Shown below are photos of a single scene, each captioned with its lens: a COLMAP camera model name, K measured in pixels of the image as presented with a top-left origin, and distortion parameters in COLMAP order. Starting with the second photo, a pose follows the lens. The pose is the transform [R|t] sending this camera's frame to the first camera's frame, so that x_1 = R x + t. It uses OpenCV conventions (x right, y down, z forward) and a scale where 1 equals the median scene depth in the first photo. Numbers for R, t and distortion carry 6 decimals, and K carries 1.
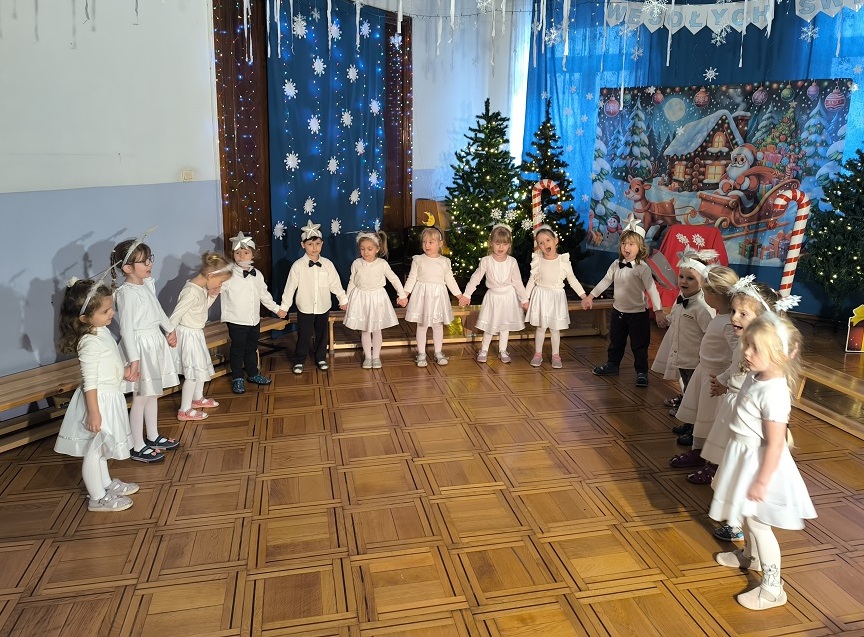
lens RADIAL K [[683.4, 0, 450.7], [0, 683.4, 268.0], [0, 0, 1]] dist [0.058941, -0.067954]
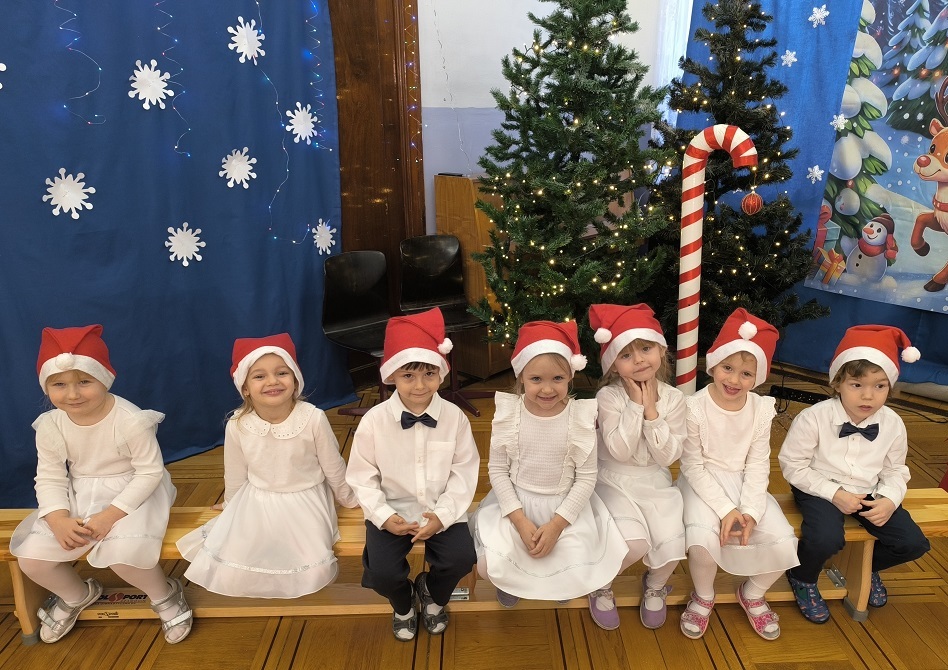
lens RADIAL K [[683.3, 0, 503.3], [0, 683.3, 379.6], [0, 0, 1]] dist [0.005128, -0.000820]
pose [[0.982810, 0.059639, -0.174720, 0.089590], [-0.023881, 0.979503, 0.200011, -0.060440], [0.183067, -0.192401, 0.964089, 0.553998]]
